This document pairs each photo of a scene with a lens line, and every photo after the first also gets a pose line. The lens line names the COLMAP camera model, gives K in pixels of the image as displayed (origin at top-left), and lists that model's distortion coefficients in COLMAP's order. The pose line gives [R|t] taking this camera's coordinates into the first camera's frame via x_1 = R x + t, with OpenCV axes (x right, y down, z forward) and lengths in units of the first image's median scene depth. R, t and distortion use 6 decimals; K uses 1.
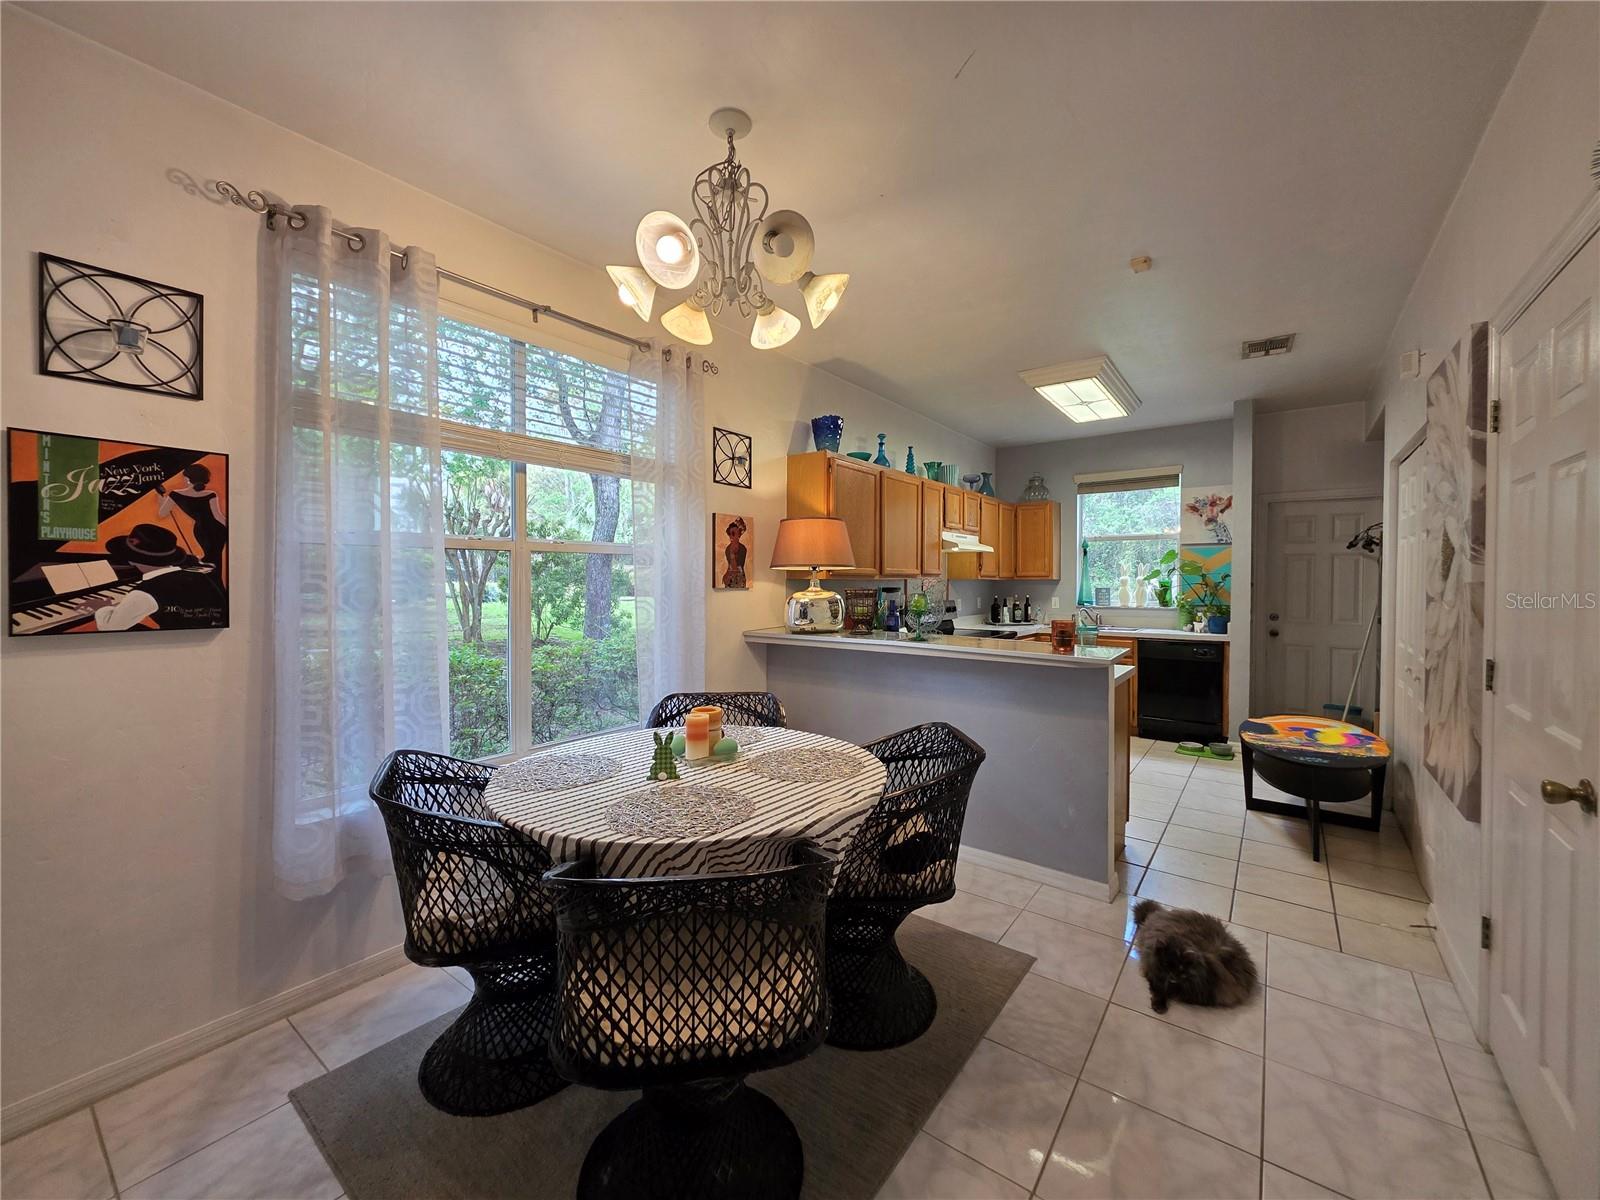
lens RADIAL K [[639.6, 0, 802.4], [0, 639.6, 587.7], [0, 0, 1]] dist [0.003498, -0.000845]
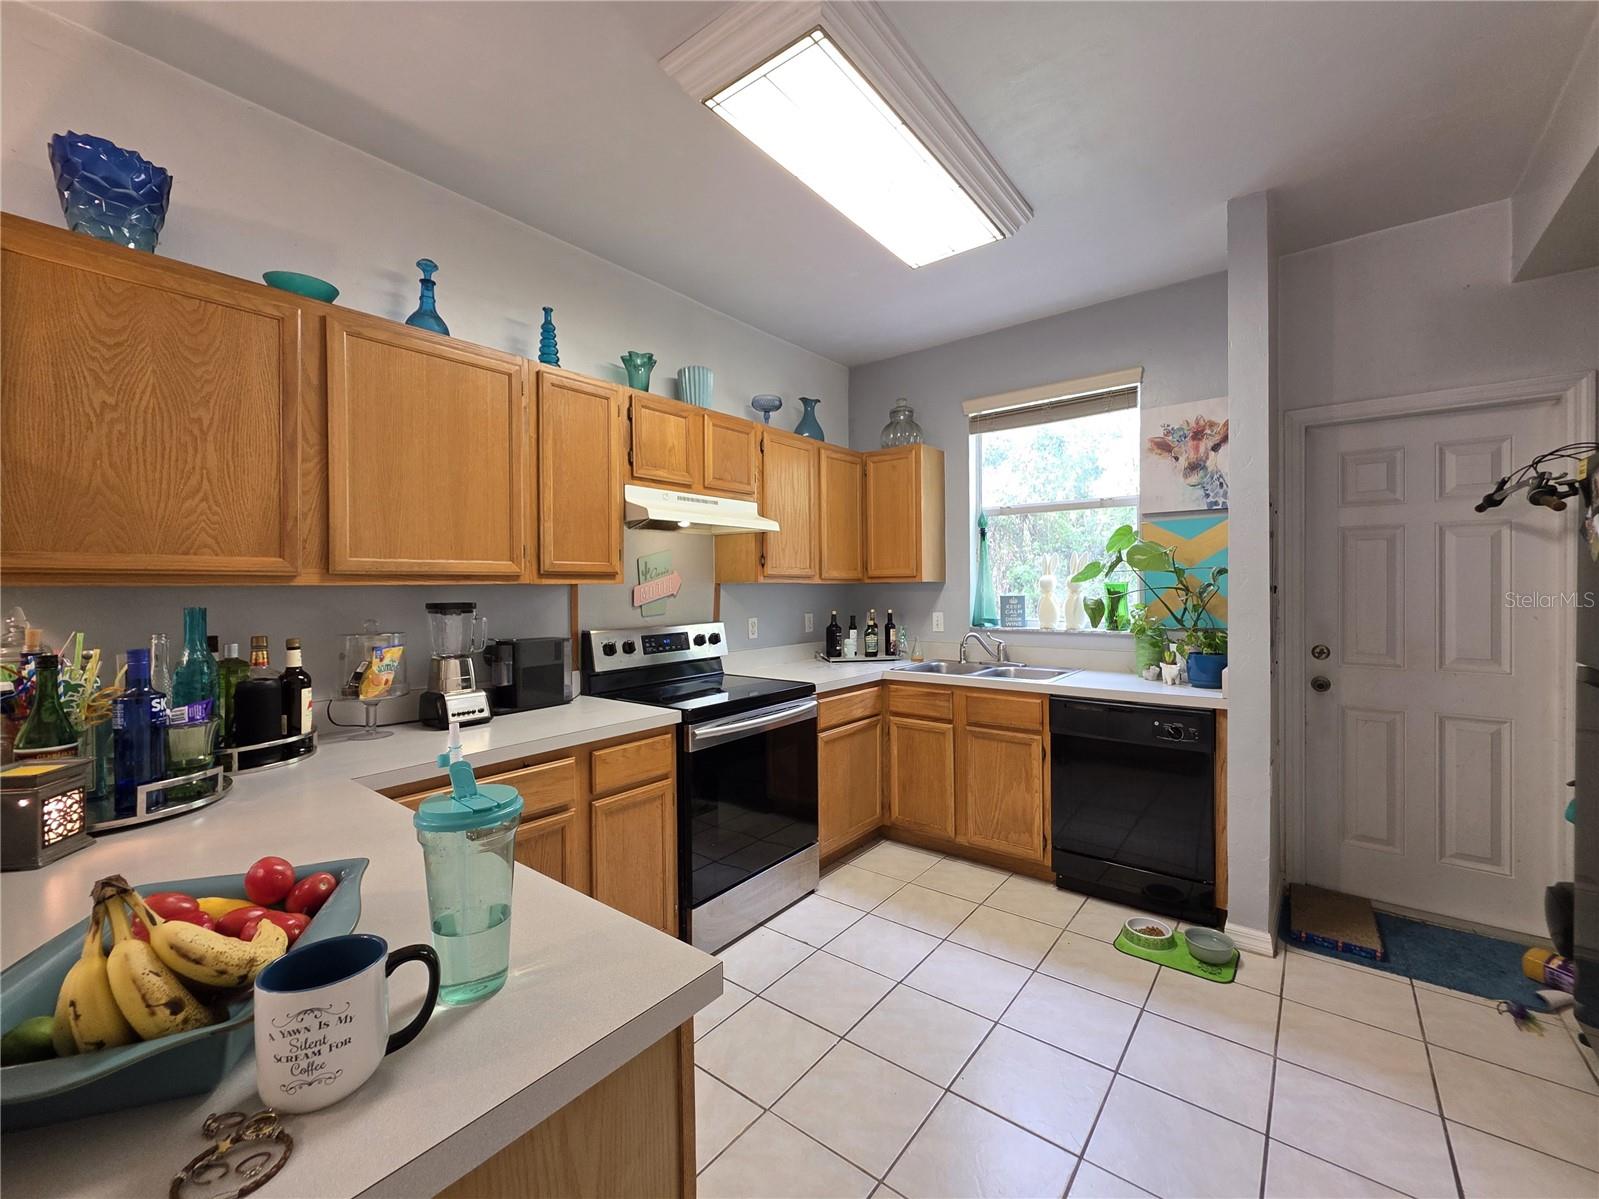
lens RADIAL K [[648.5, 0, 802.6], [0, 648.5, 586.6], [0, 0, 1]] dist [0.001484, 0.000702]
pose [[0.999613, -0.008311, -0.026532, 0.342147], [0.008035, 0.999913, -0.010491, -0.004108], [0.026617, 0.010274, 0.999593, 0.477261]]
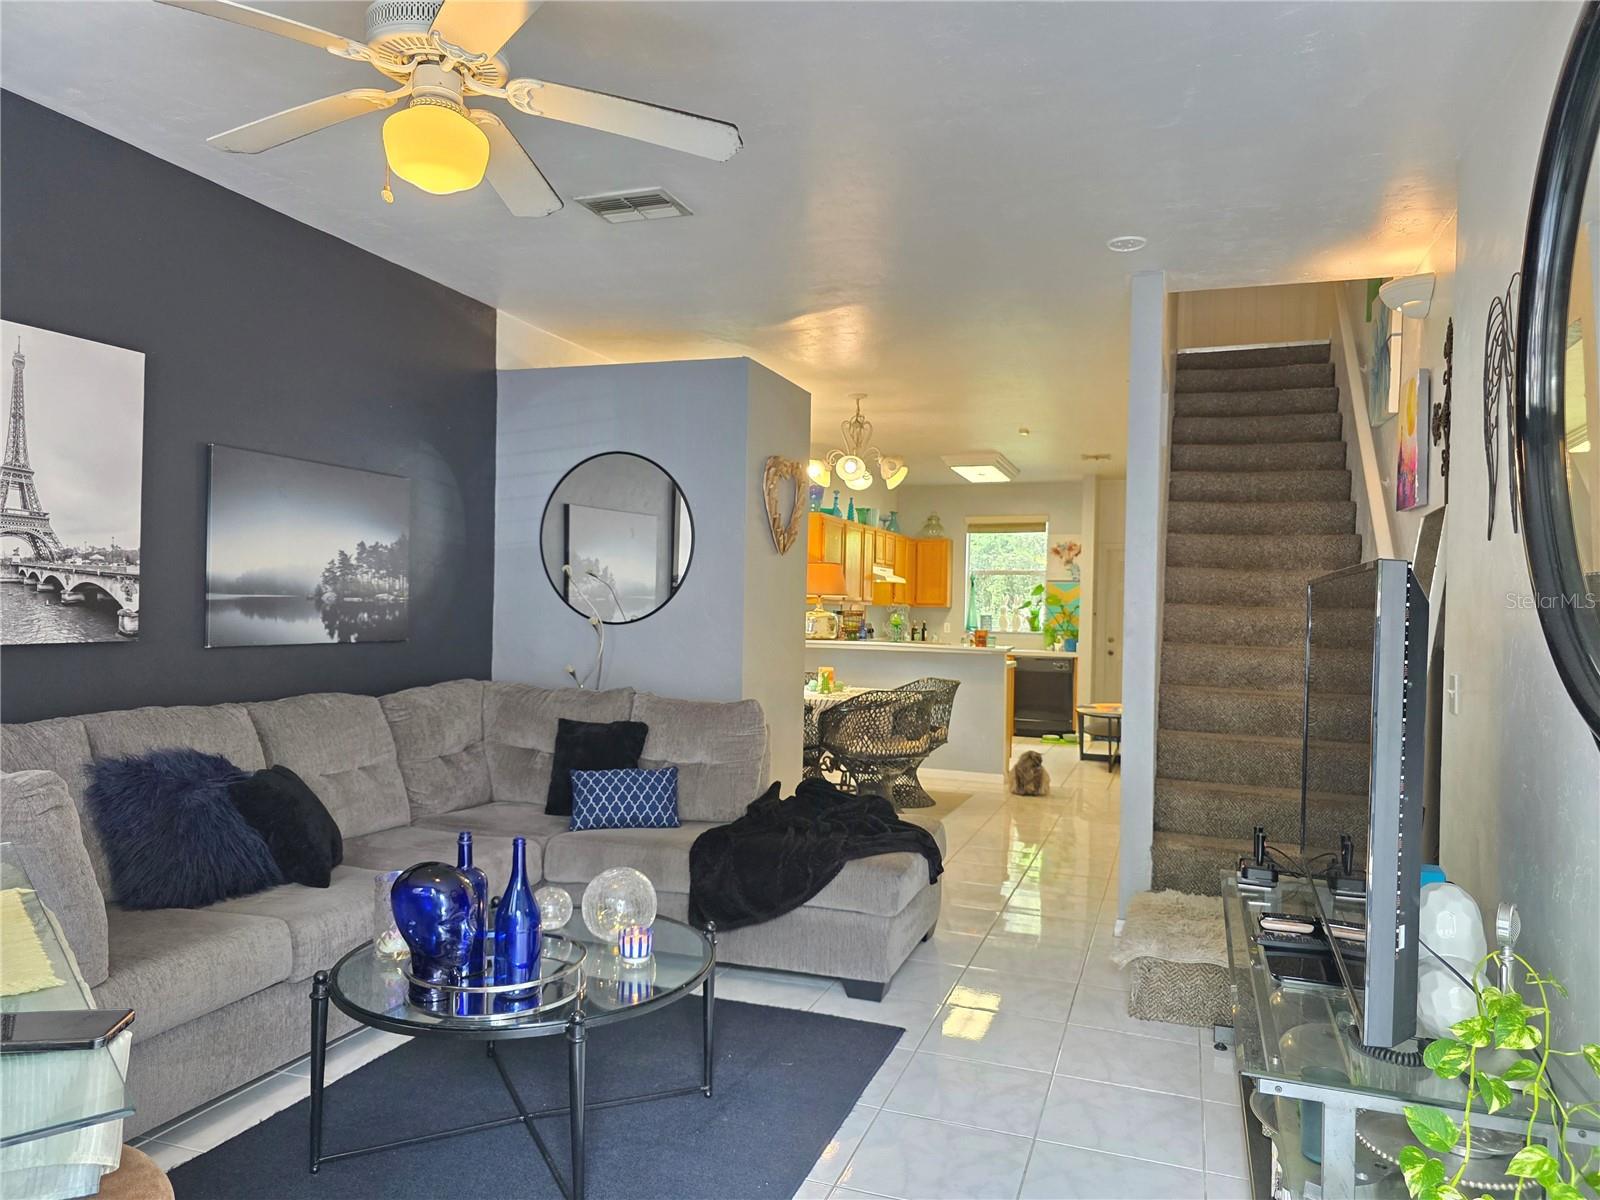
lens RADIAL K [[1067.6, 0, 751.8], [0, 1067.6, 604.1], [0, 0, 1]] dist [0.004274, -0.000503]
pose [[0.967773, 0.020370, 0.251000, -0.492713], [-0.017223, 0.999743, -0.014727, 0.018290], [-0.251236, 0.009930, 0.967875, -0.882499]]
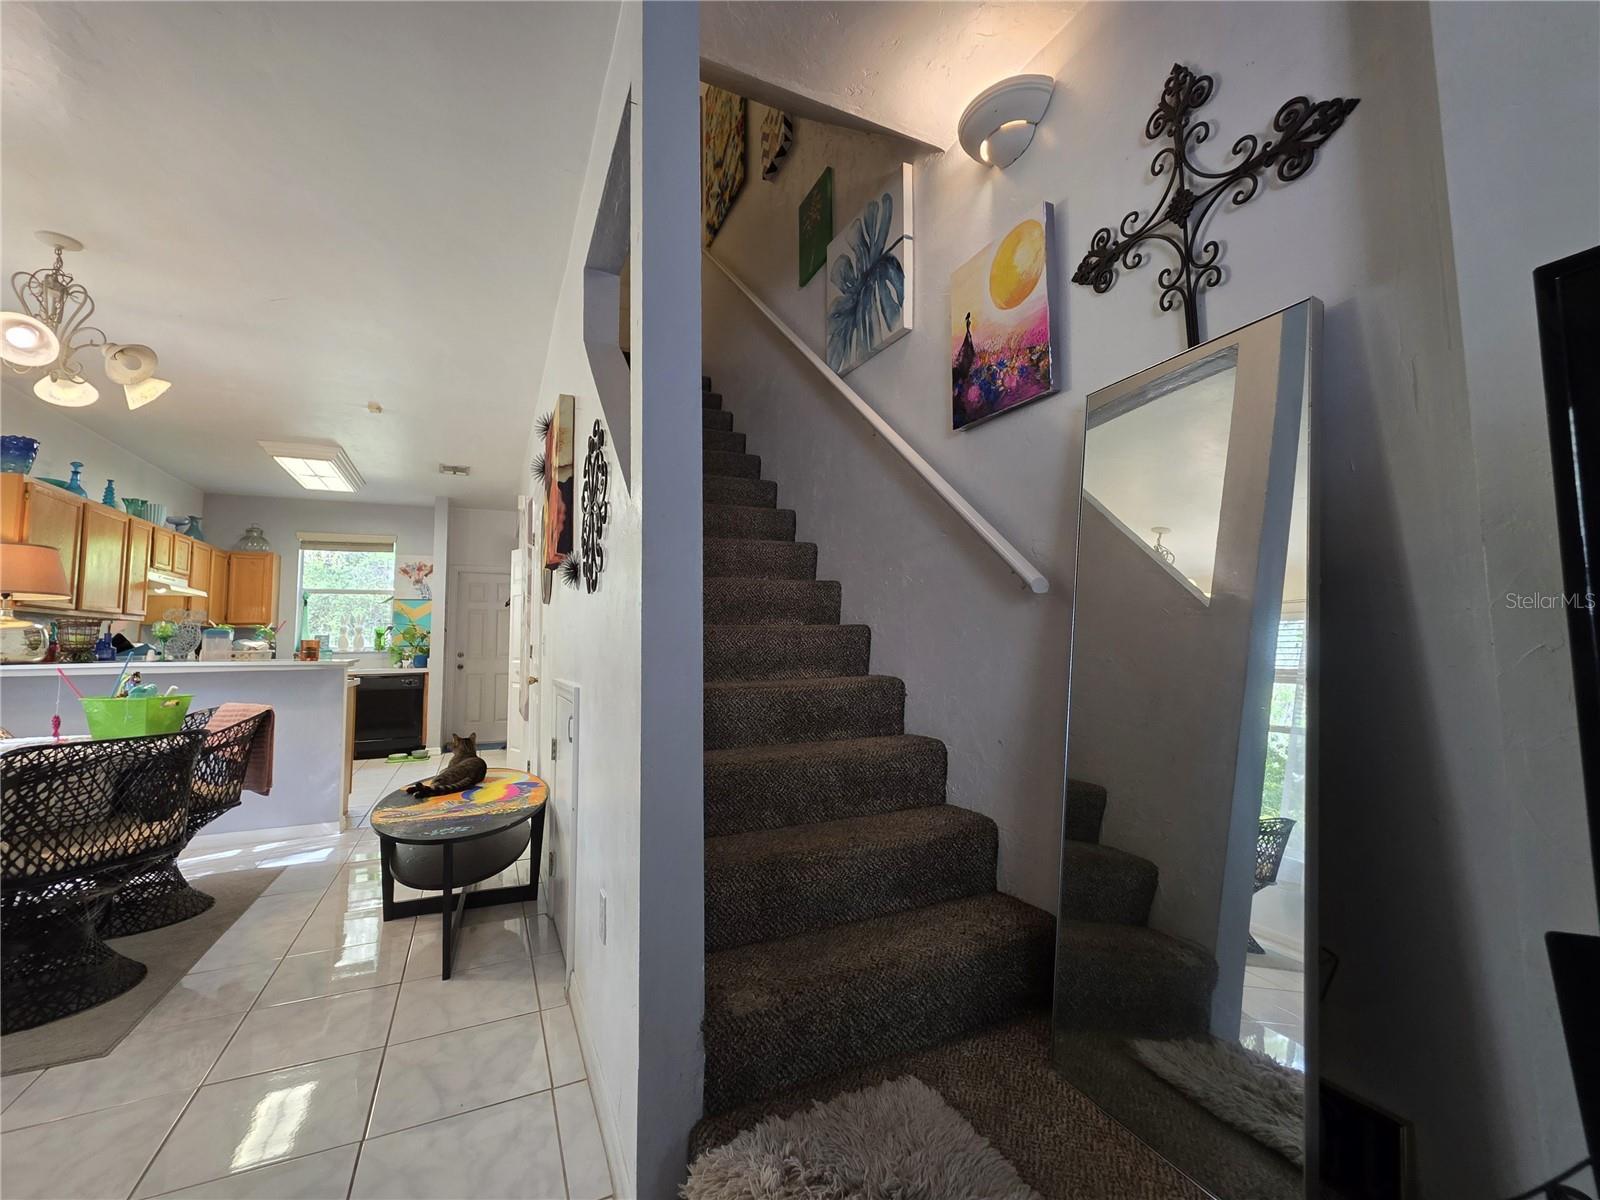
lens RADIAL K [[674.8, 0, 806.3], [0, 674.8, 590.2], [0, 0, 1]] dist [0.000196, -0.000418]
pose [[0.467083, 0.063149, 0.881956, -0.203969], [0.026762, 0.995980, -0.085487, 0.051302], [-0.883808, 0.063532, 0.463515, -0.336824]]
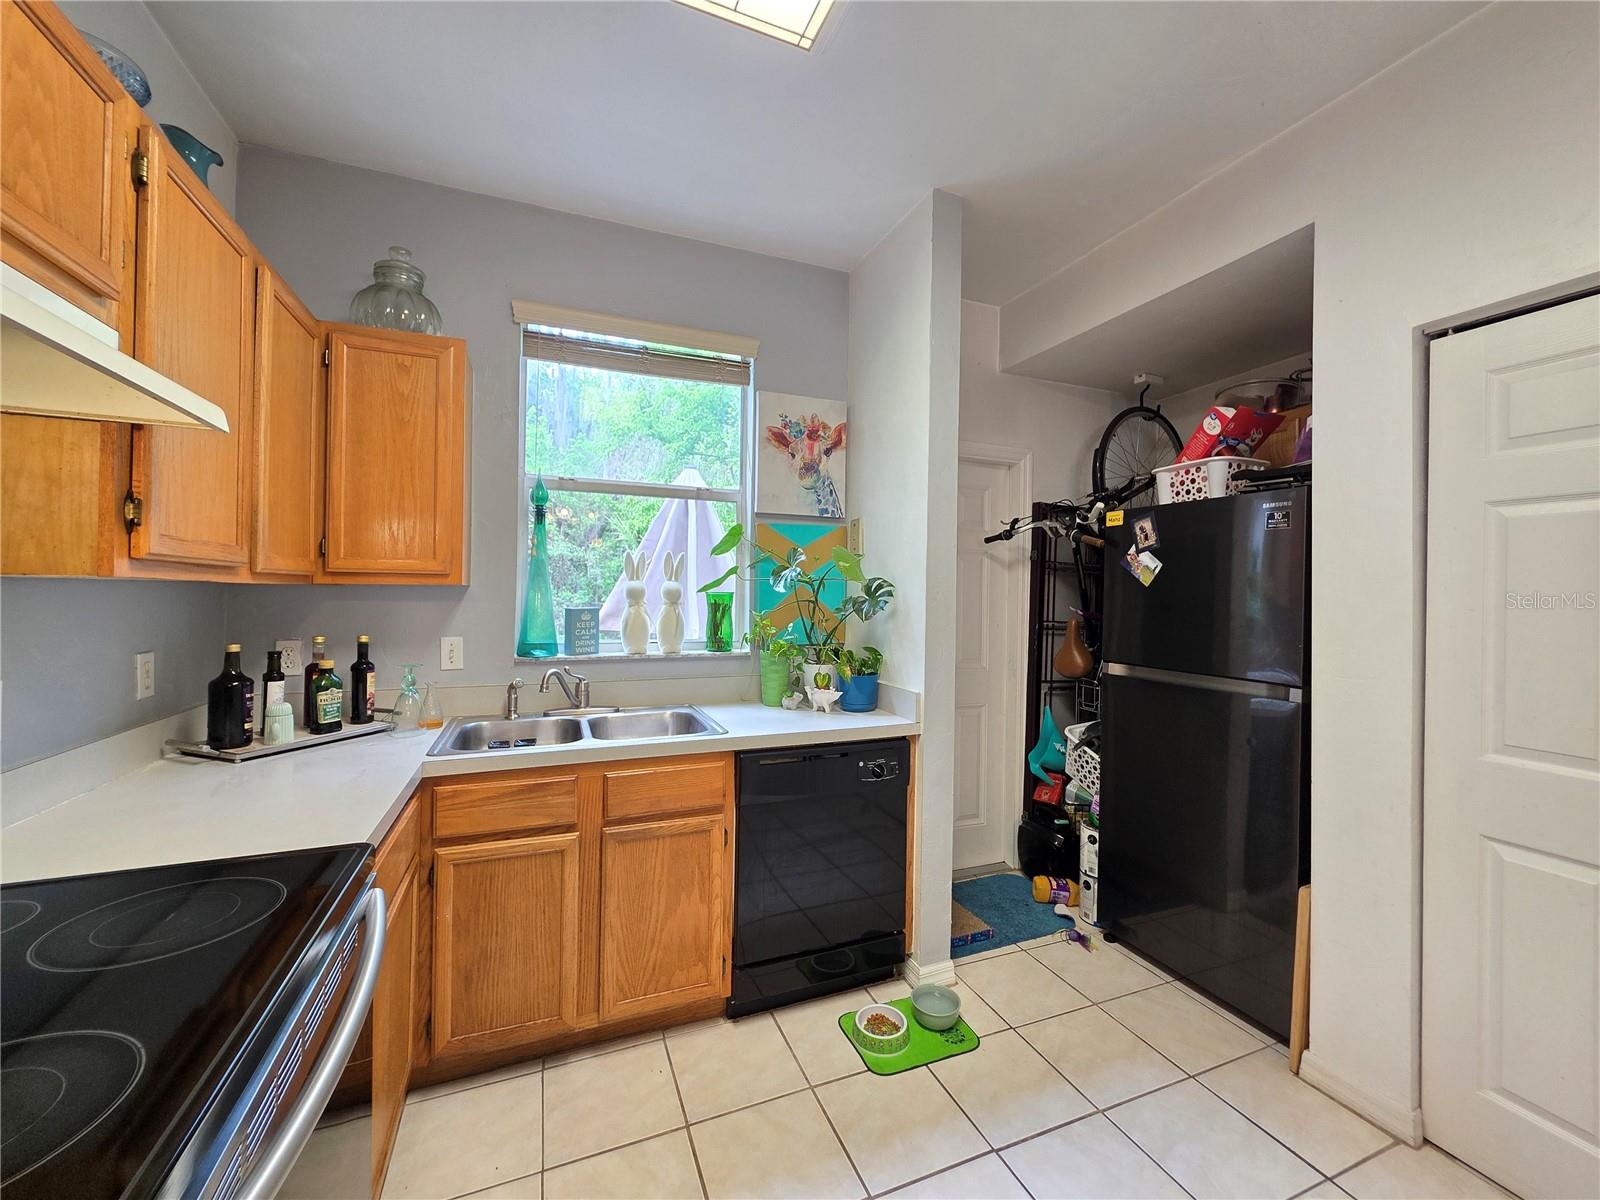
lens RADIAL K [[639.6, 0, 802.4], [0, 639.6, 587.7], [0, 0, 1]] dist [0.003498, -0.000845]
pose [[0.522459, 0.013701, 0.852554, 0.235387], [-0.002278, 0.999890, -0.014672, -0.008756], [-0.852661, 0.005724, 0.522433, 0.781286]]
